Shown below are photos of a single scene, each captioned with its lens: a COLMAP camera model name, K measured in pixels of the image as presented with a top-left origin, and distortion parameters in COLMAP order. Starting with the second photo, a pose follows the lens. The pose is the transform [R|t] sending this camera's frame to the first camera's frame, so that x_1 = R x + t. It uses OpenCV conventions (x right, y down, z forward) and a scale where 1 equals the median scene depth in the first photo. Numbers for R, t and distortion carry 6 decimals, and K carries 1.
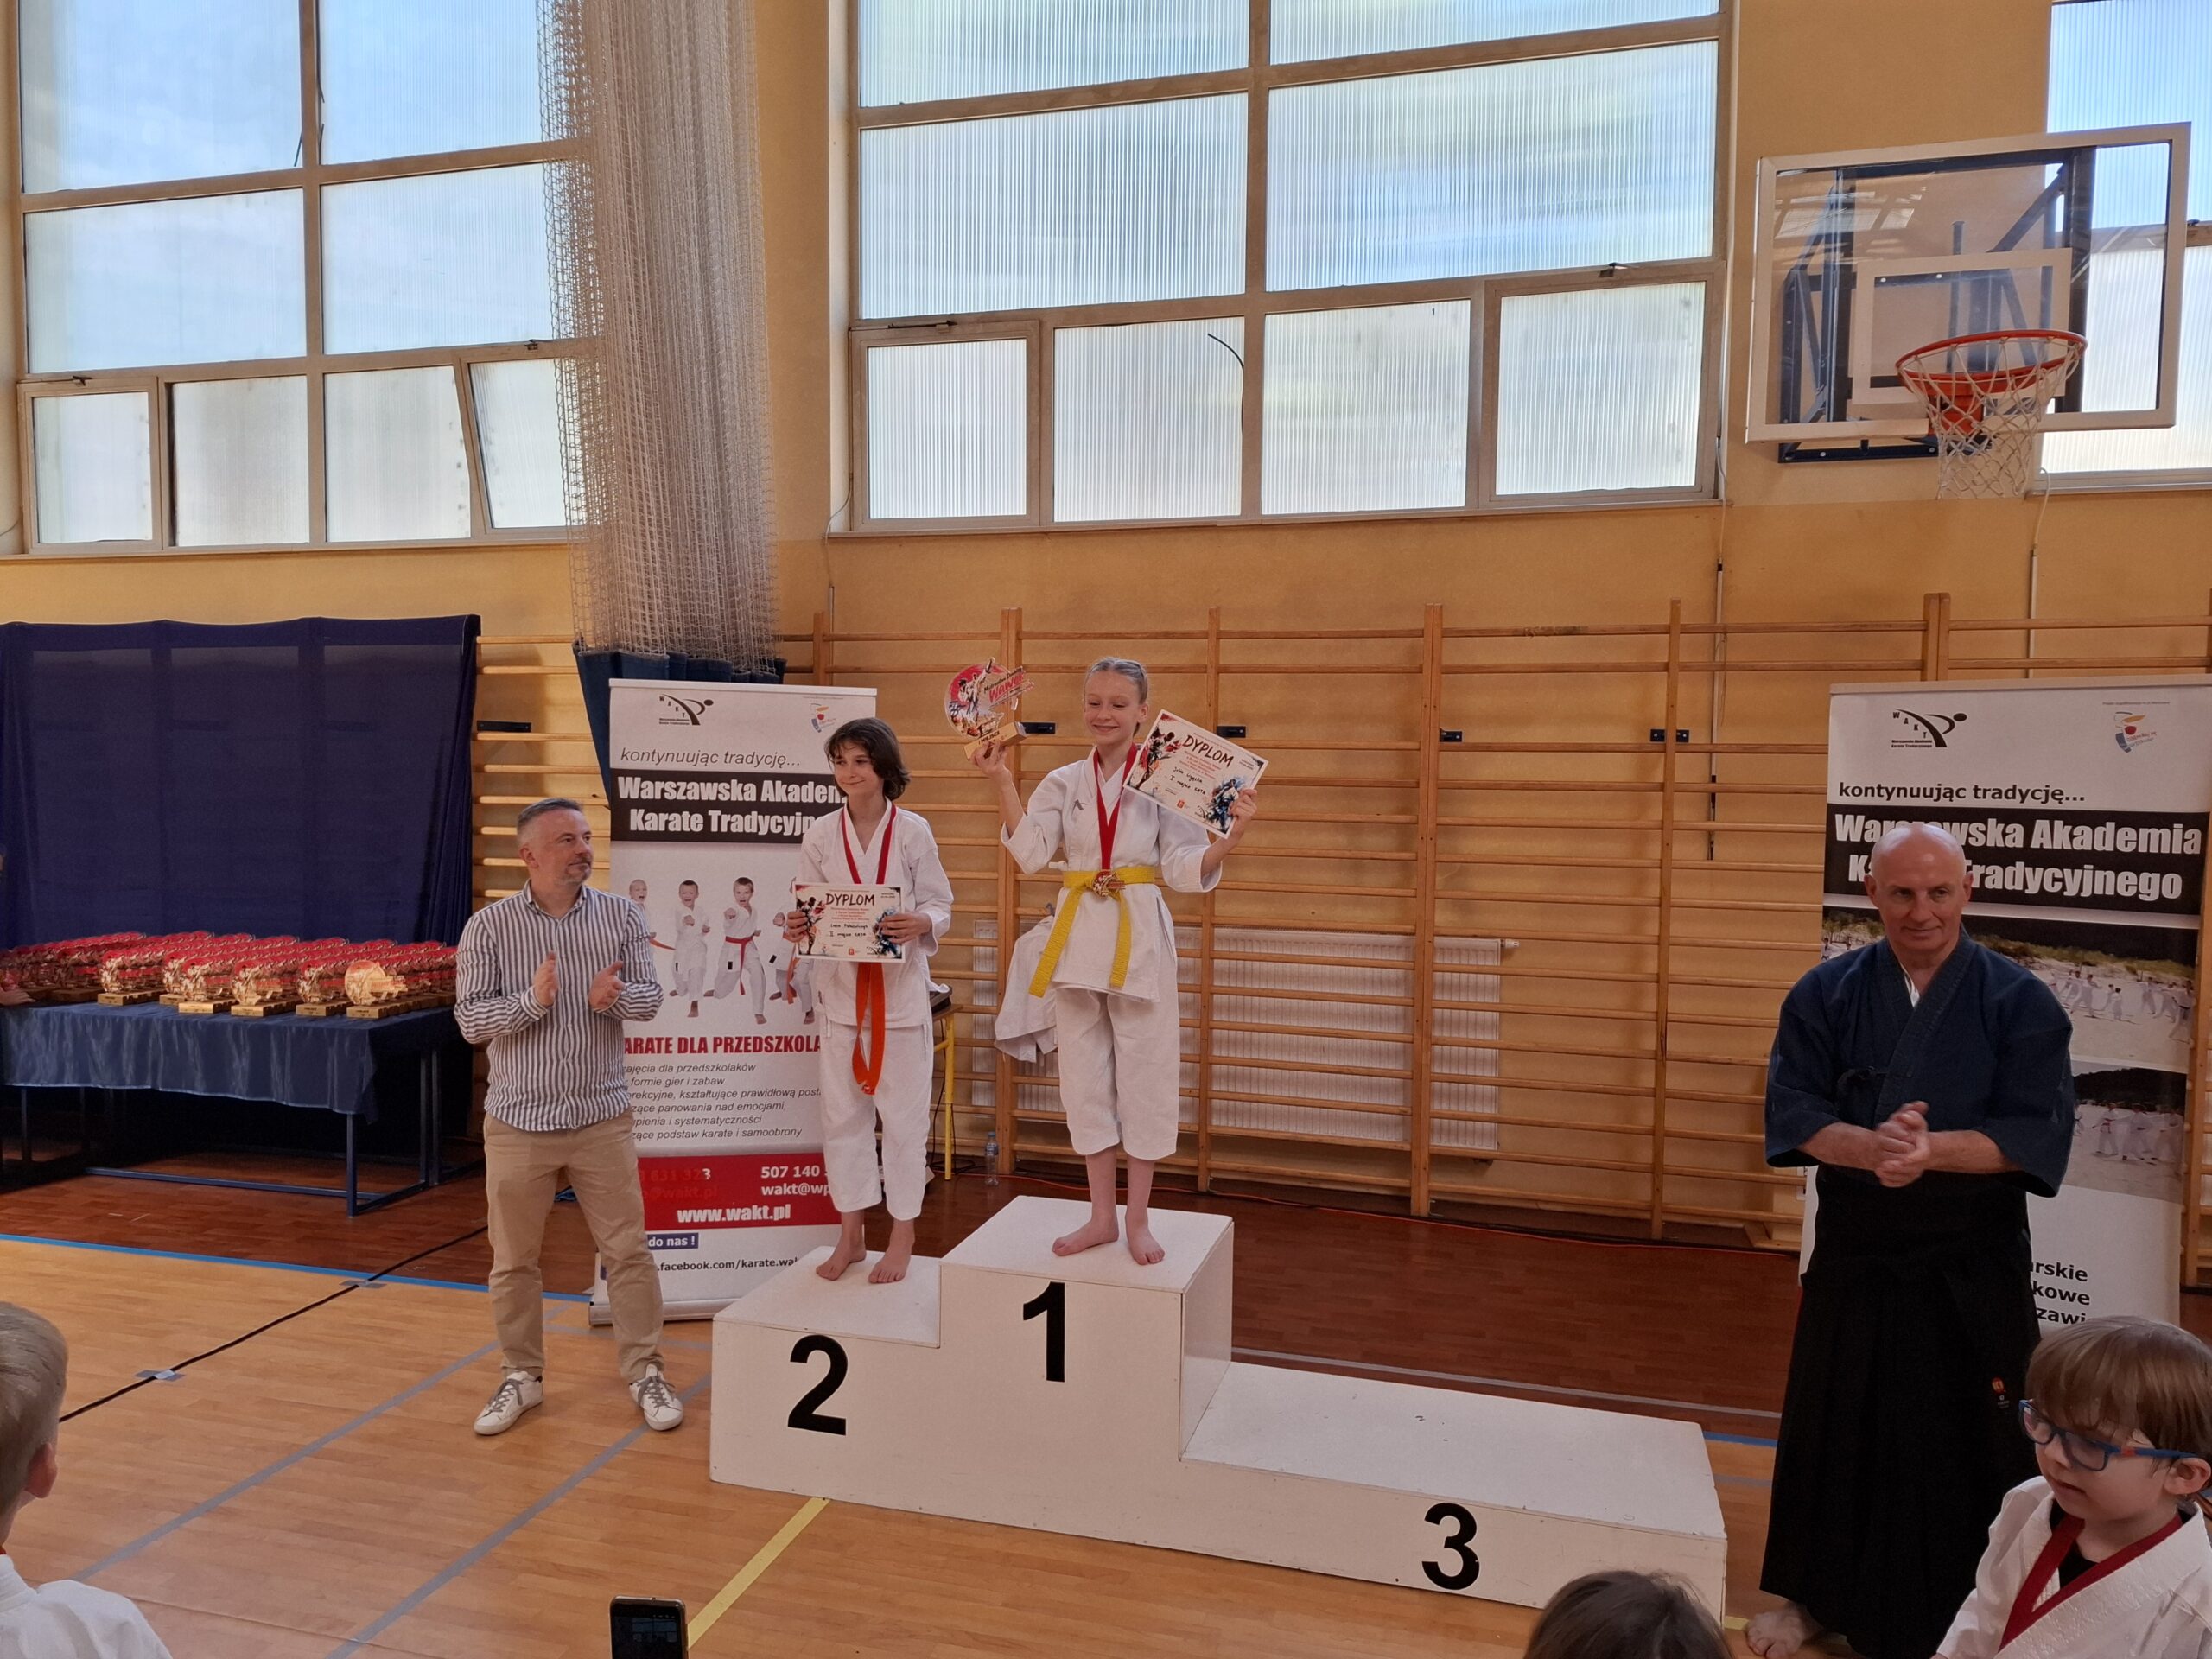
lens RADIAL K [[1536.6, 0, 1101.5], [0, 1536.6, 841.1], [0, 0, 1]] dist [0.064453, -0.063877]
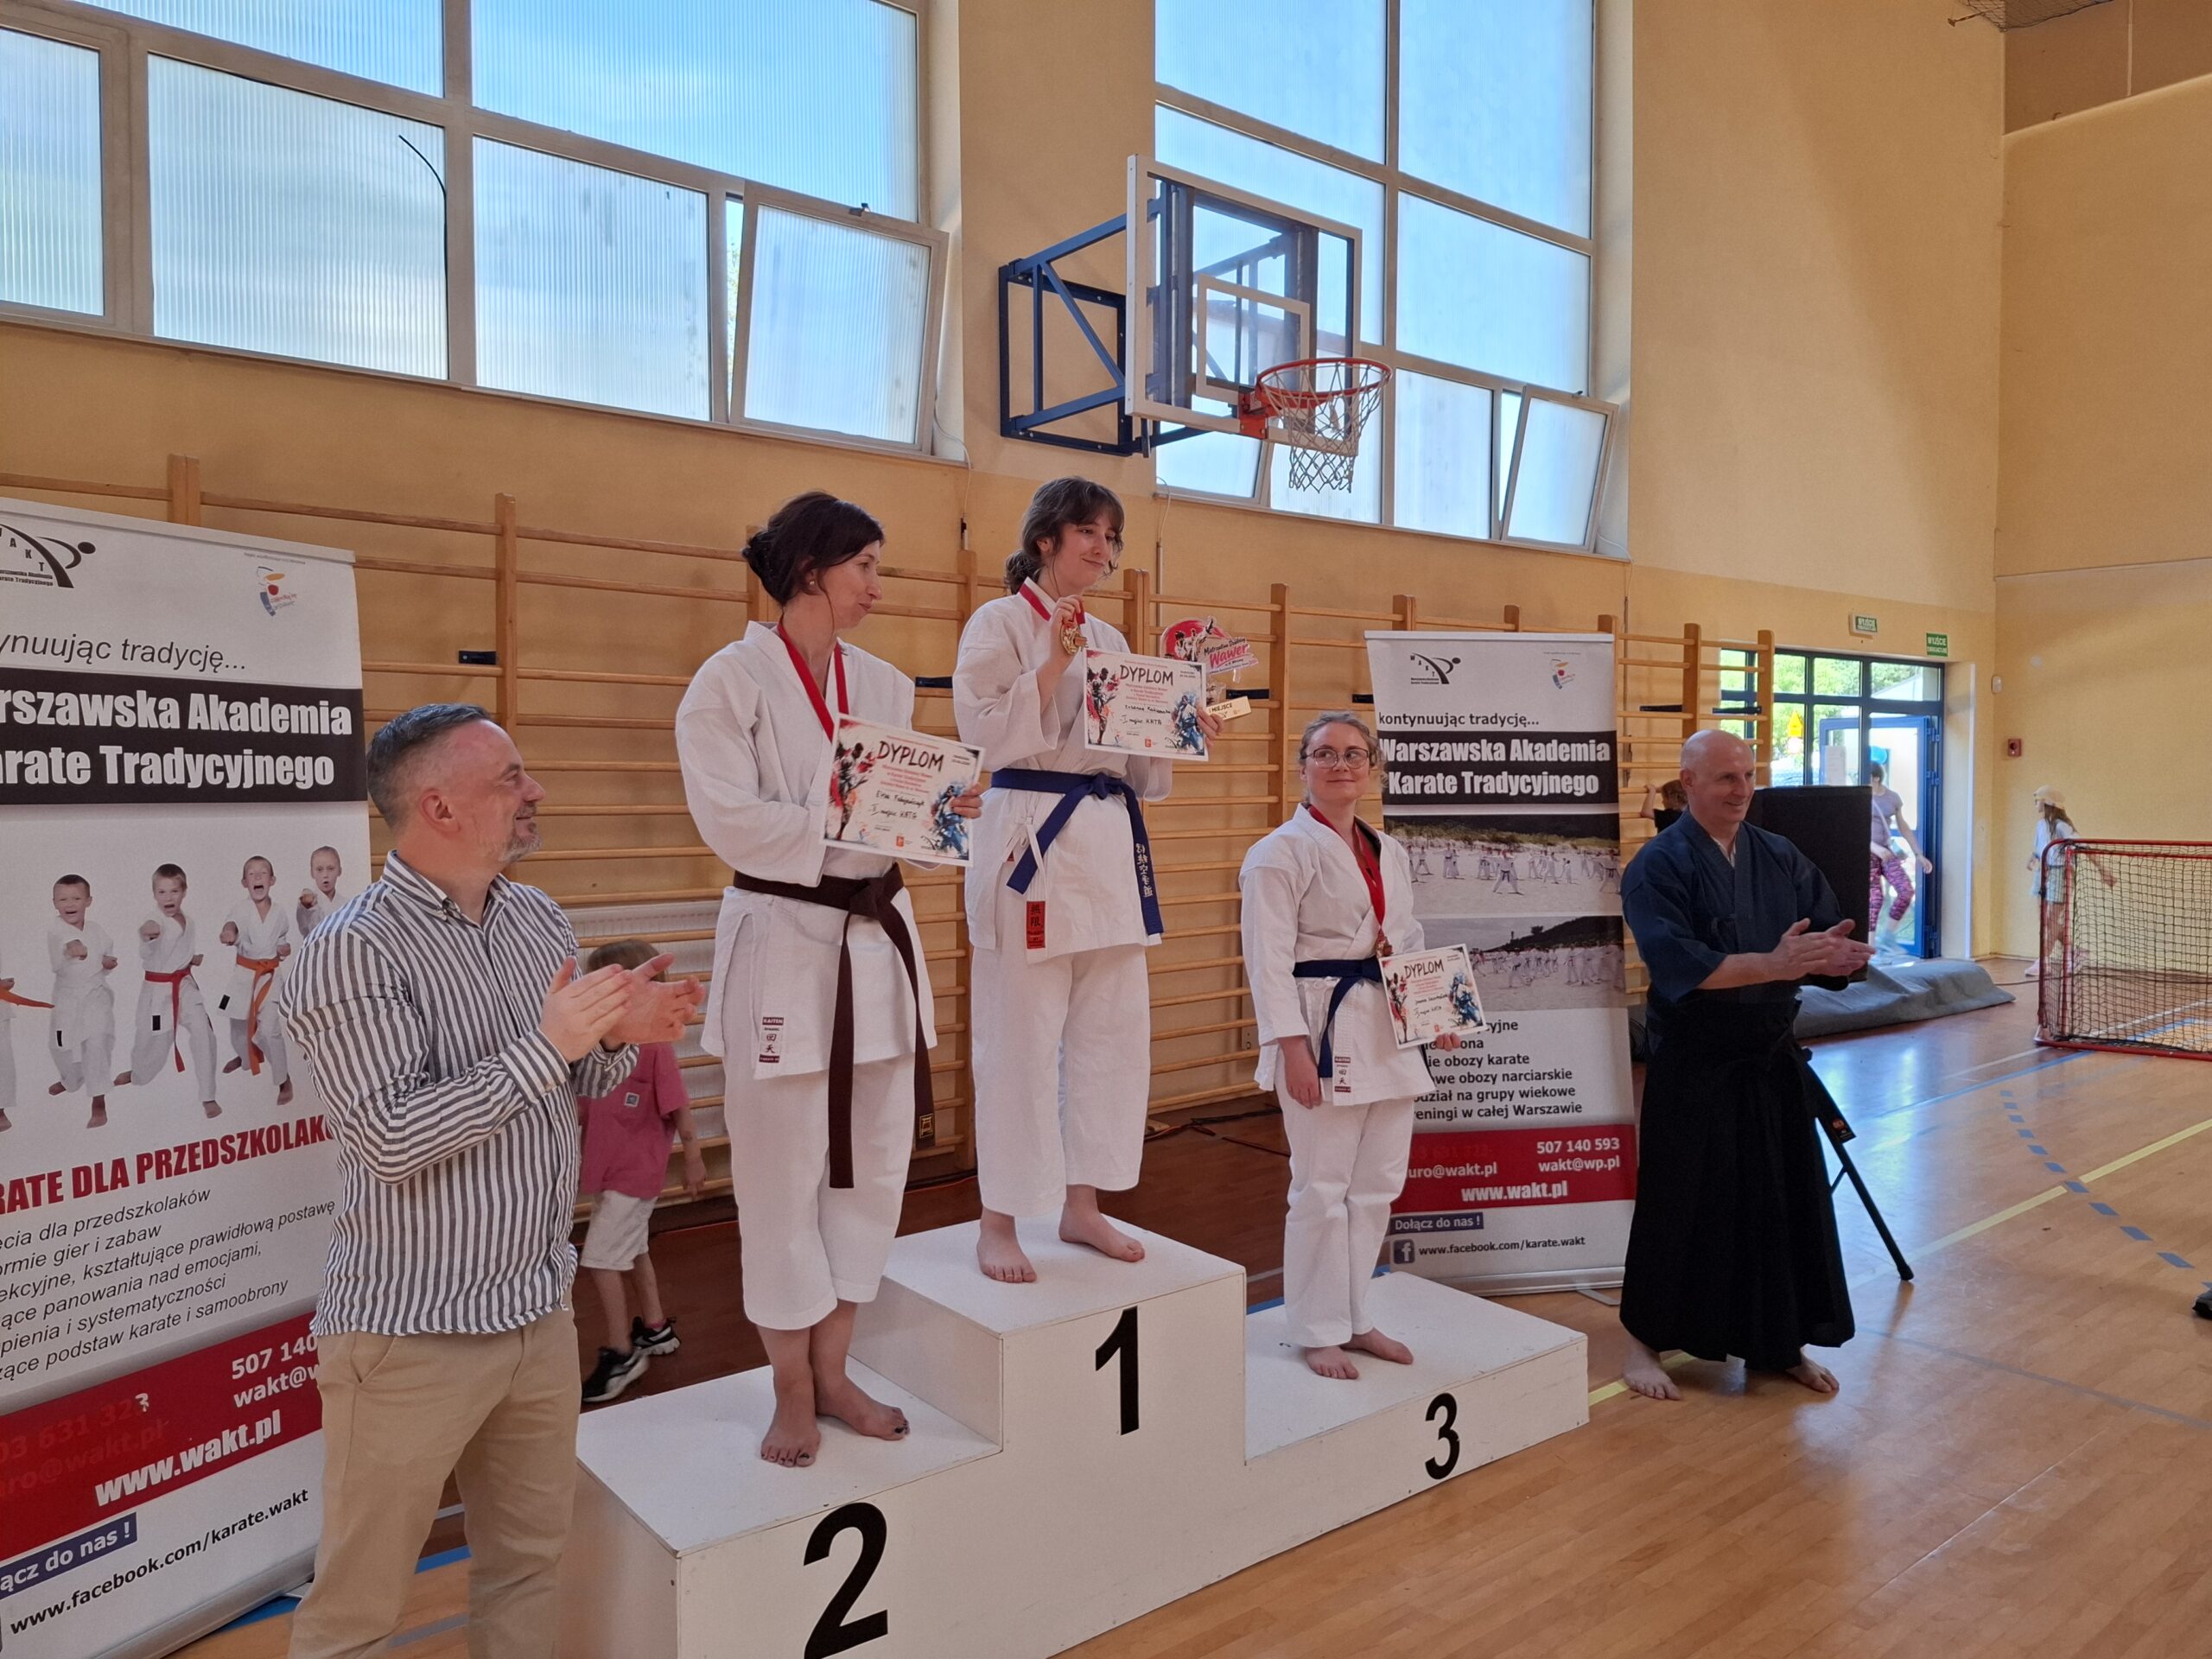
lens RADIAL K [[1536.6, 0, 1088.8], [0, 1536.6, 819.0], [0, 0, 1]] dist [0.064453, -0.063877]
pose [[0.587207, -0.038815, 0.808506, -0.495491], [0.044079, 0.998901, 0.015941, 0.012704], [-0.808236, 0.026278, 0.588272, 0.389757]]
